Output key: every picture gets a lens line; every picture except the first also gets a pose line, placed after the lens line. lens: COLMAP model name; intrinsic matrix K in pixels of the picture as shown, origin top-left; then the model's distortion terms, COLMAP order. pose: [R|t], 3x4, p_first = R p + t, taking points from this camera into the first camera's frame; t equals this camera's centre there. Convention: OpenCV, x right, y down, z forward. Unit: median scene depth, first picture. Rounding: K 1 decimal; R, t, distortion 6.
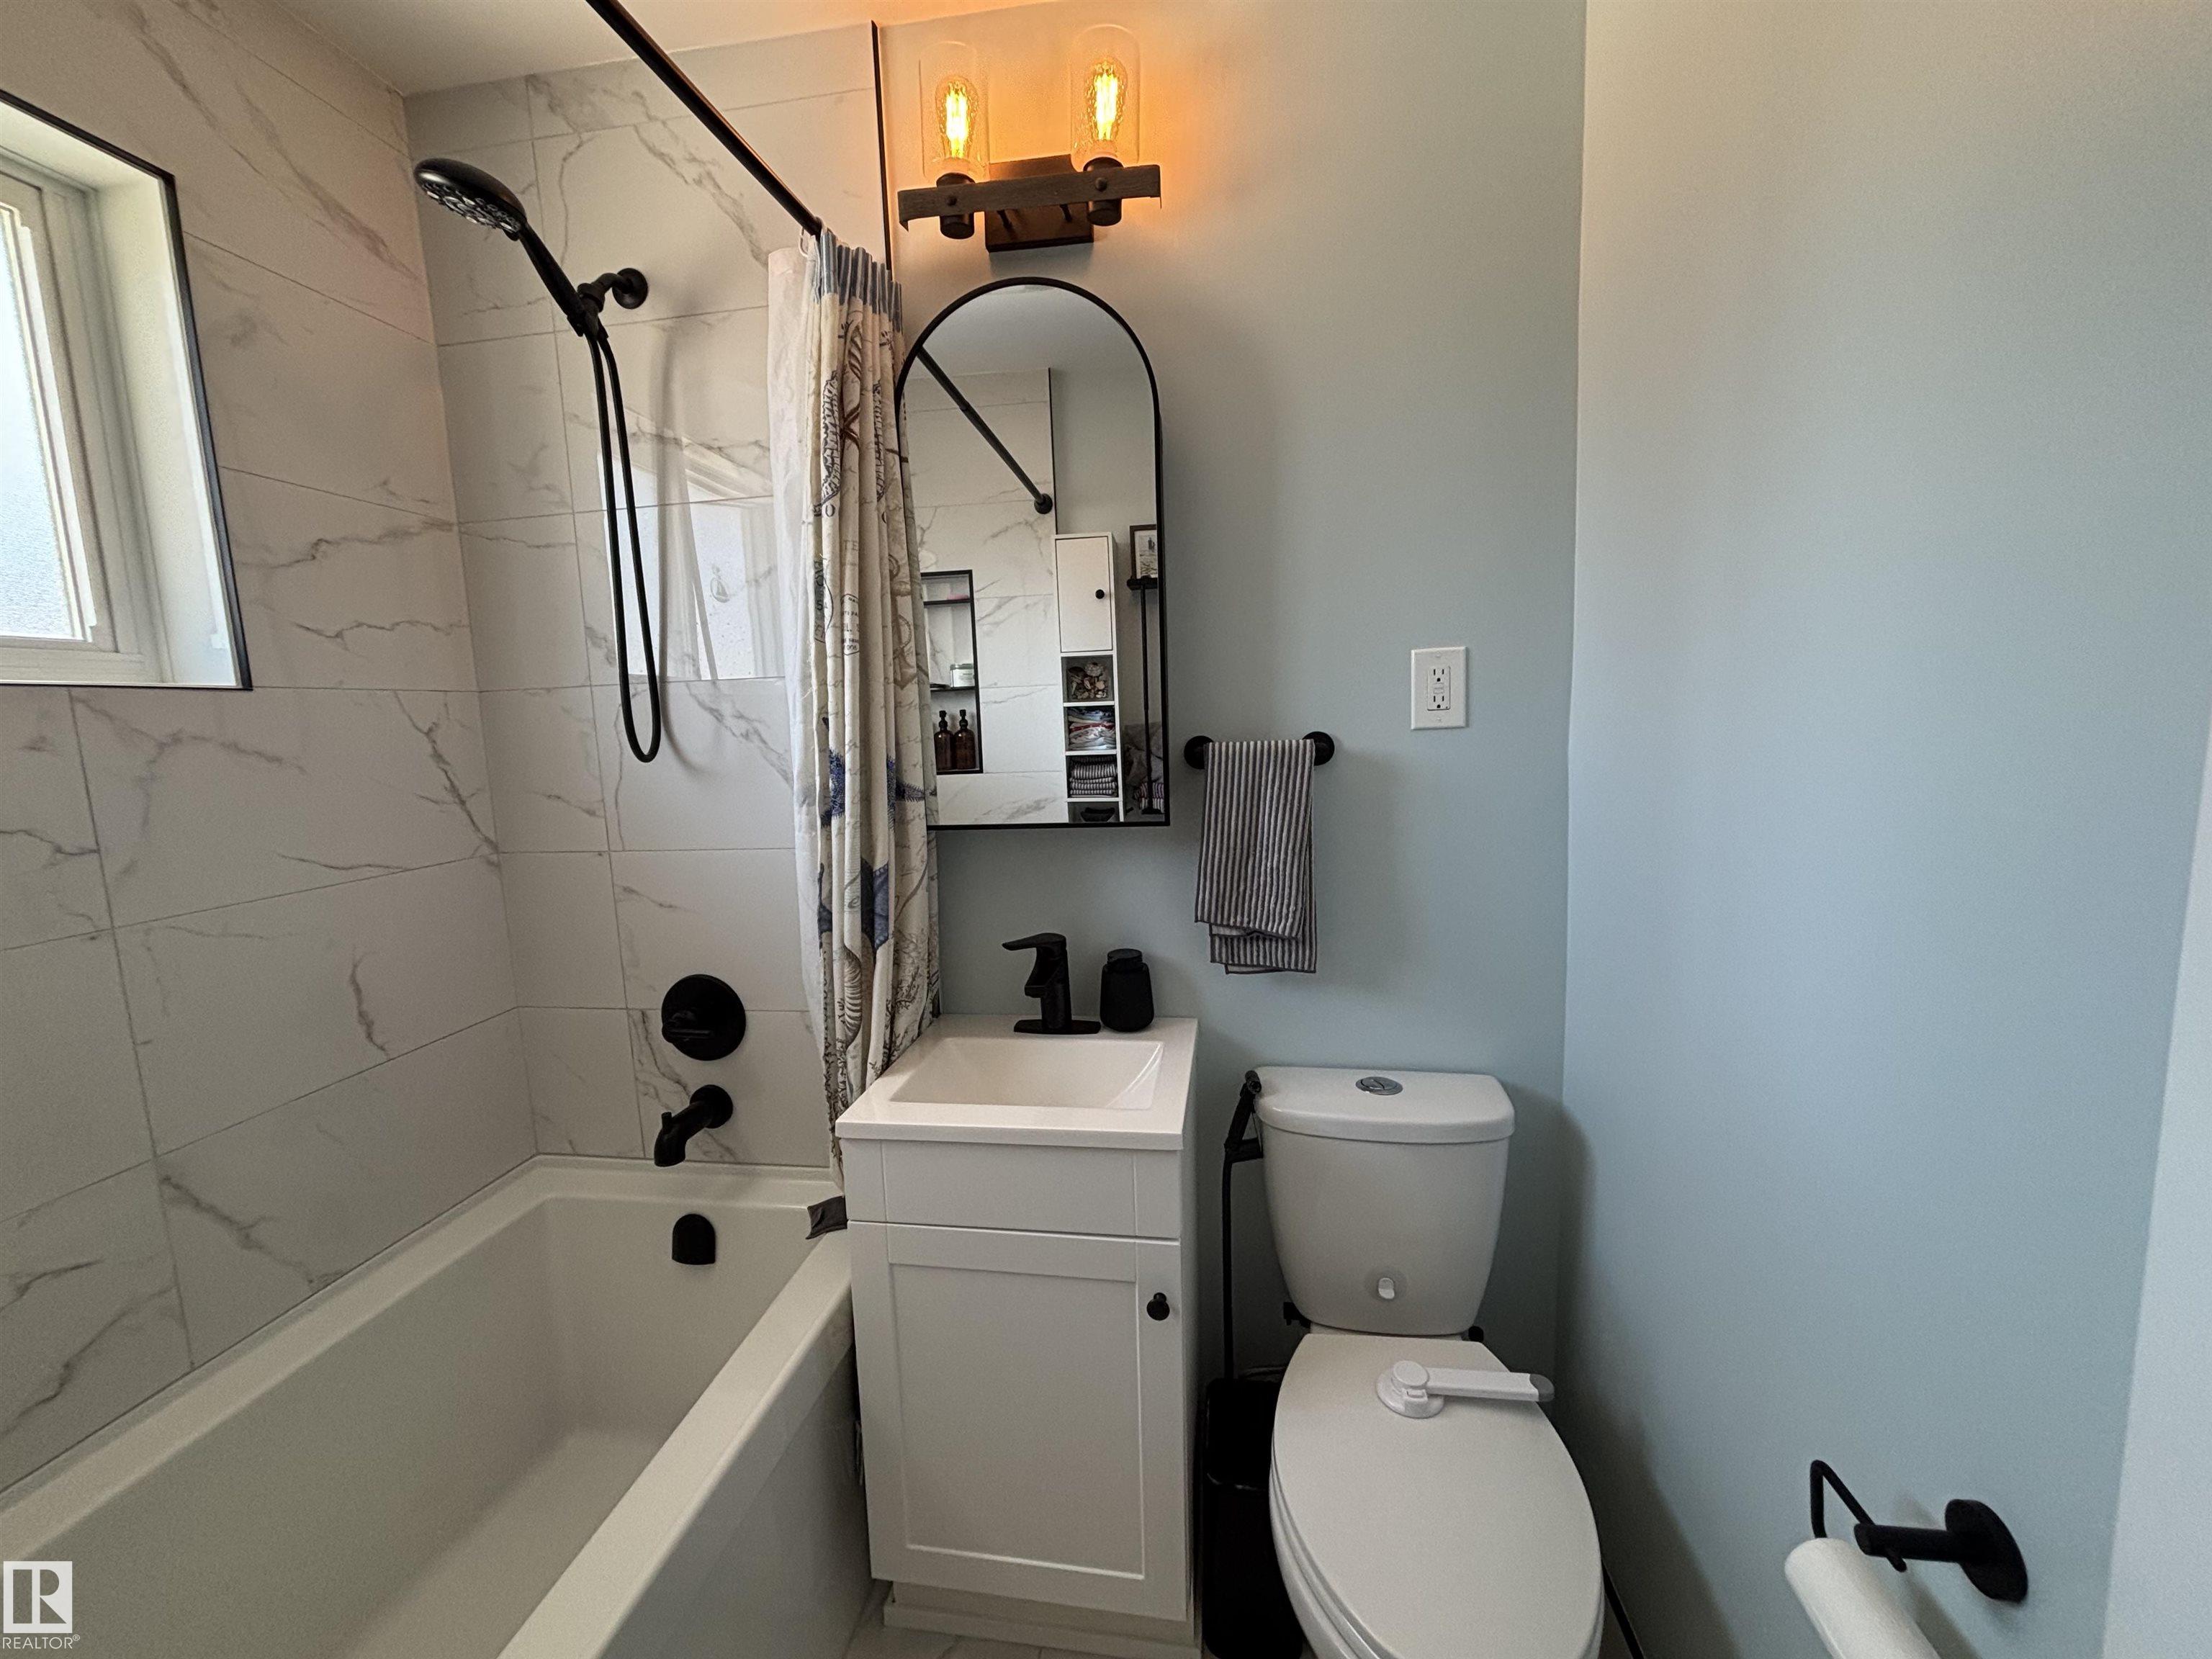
lens RADIAL K [[881.9, 0, 1099.7], [0, 881.9, 825.5], [0, 0, 1]] dist [-0.002801, 0.000441]
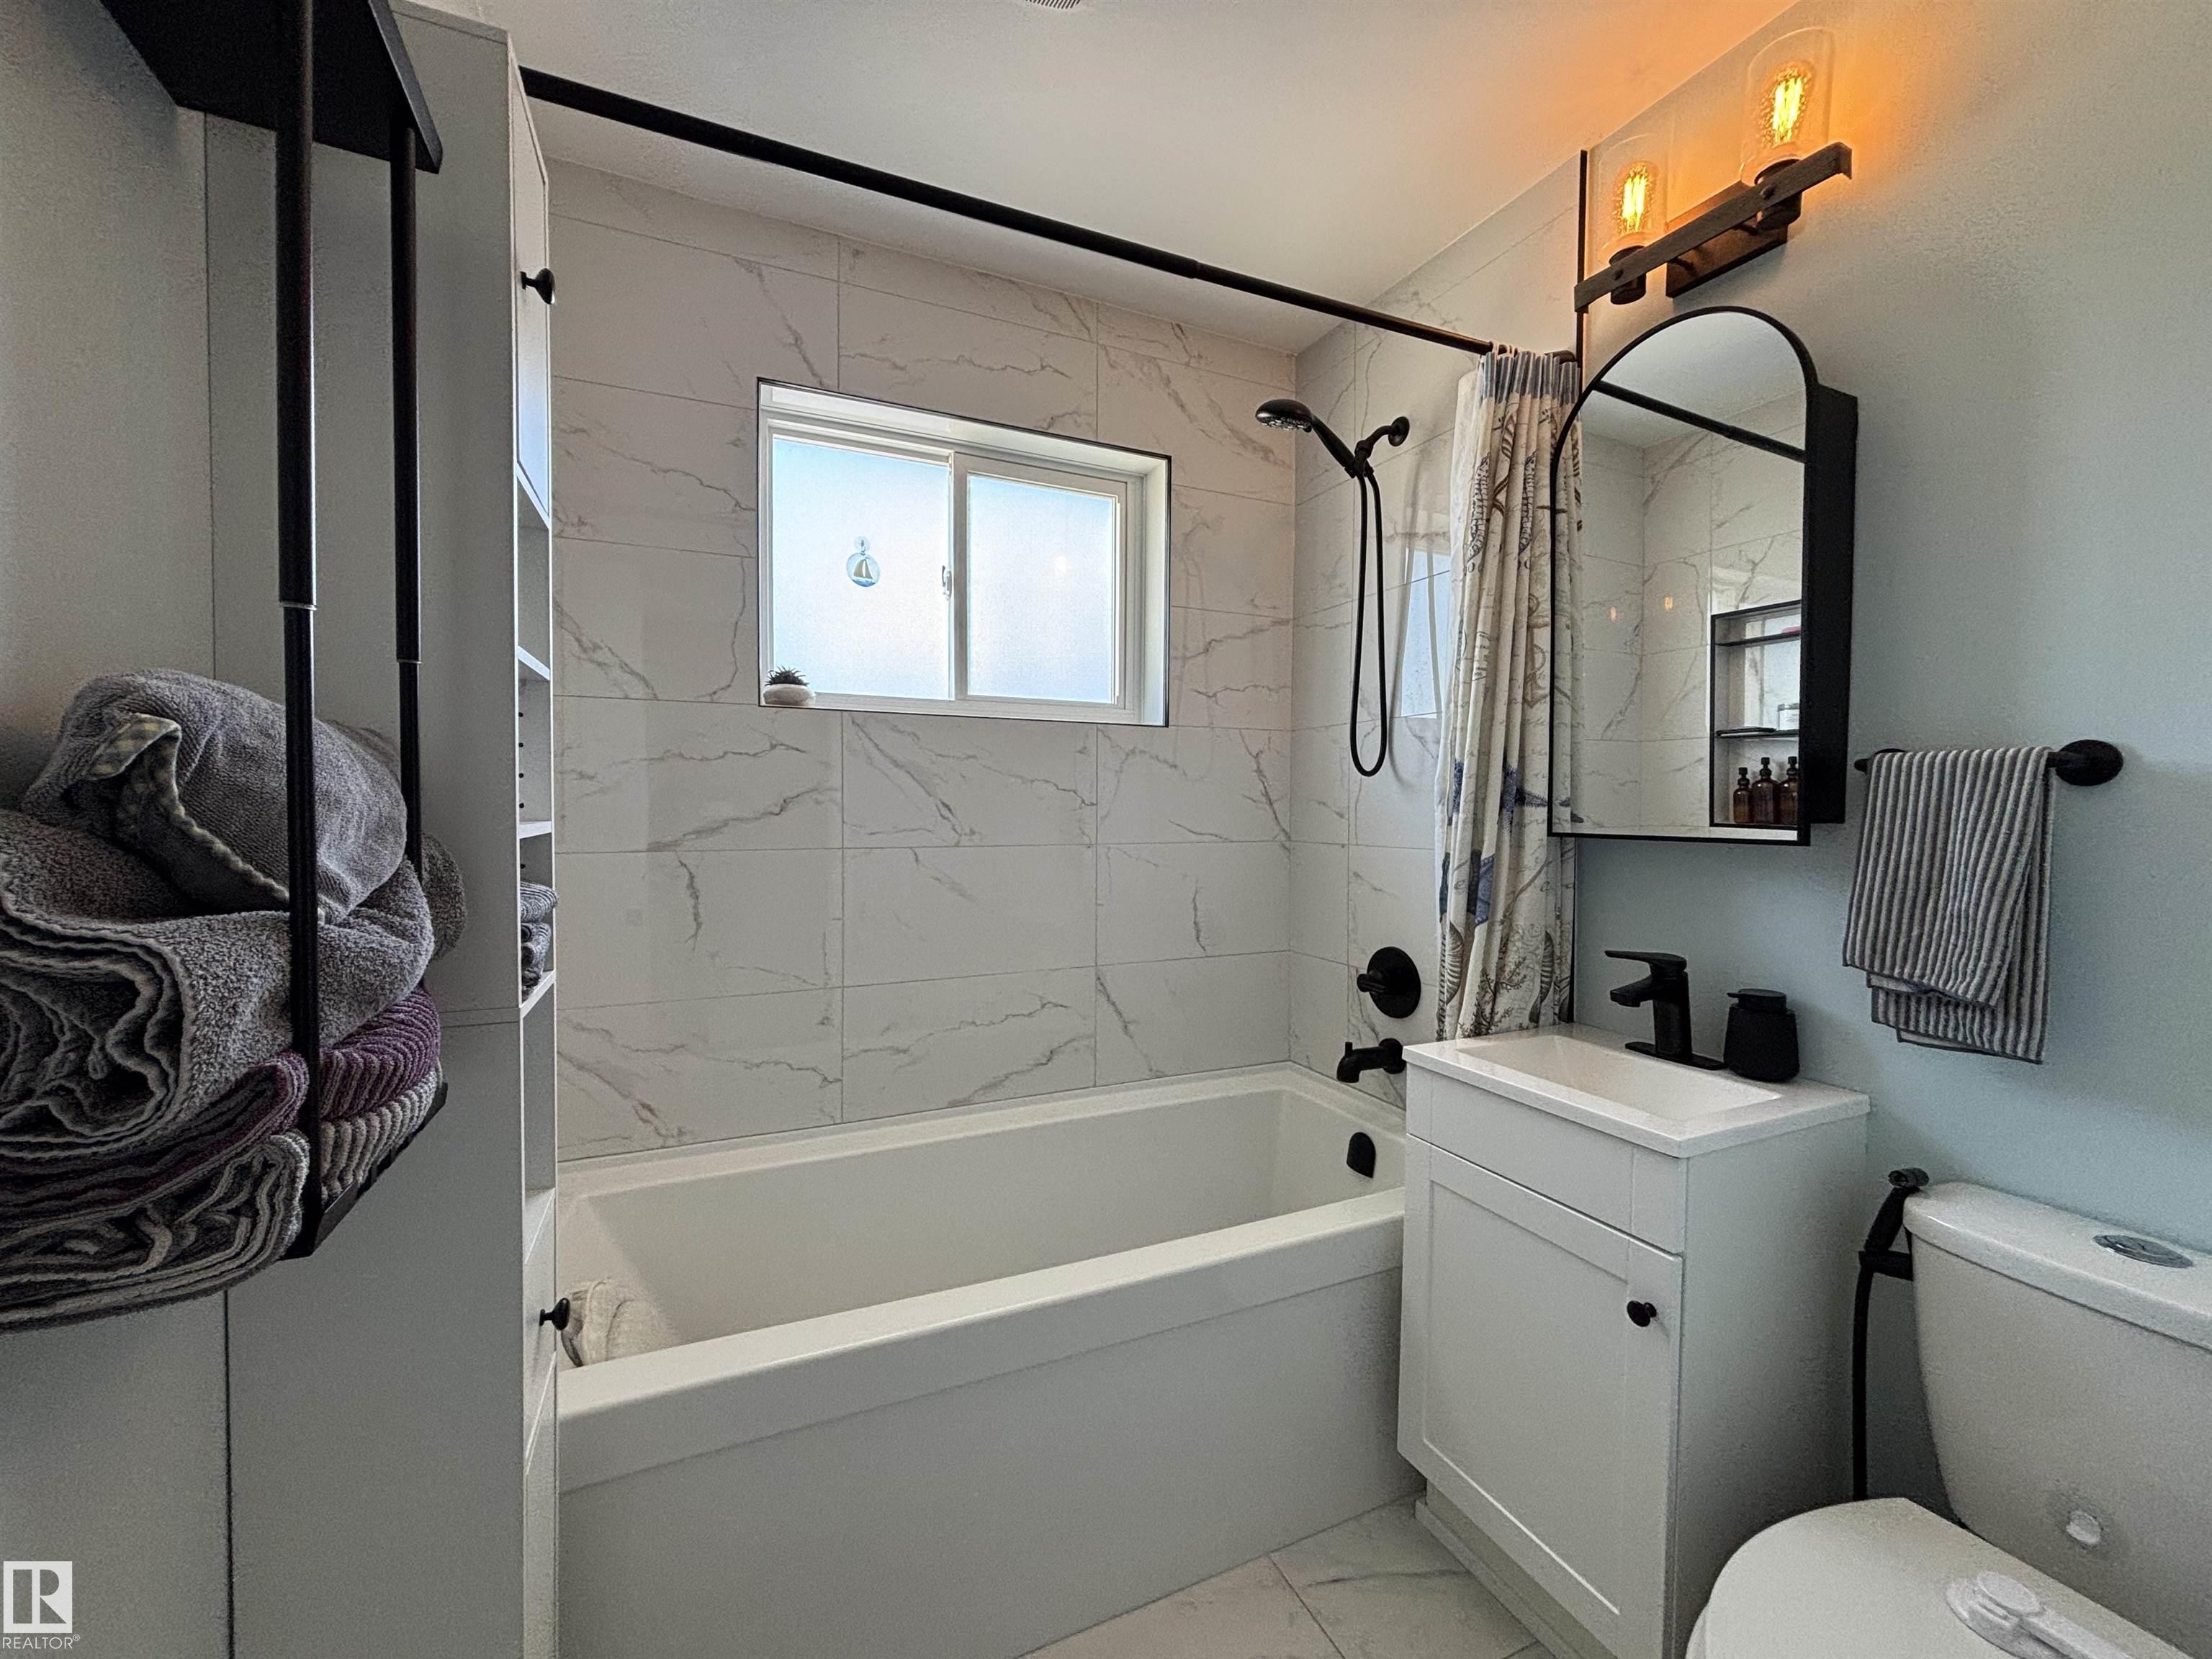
lens RADIAL K [[881.9, 0, 1093.2], [0, 881.9, 834.3], [0, 0, 1]] dist [-0.002801, 0.000441]
pose [[0.551118, 0.068547, -0.831607, 0.411534], [-0.130346, 0.991458, -0.004659, 0.083090], [0.824184, 0.110964, 0.555345, -0.086868]]
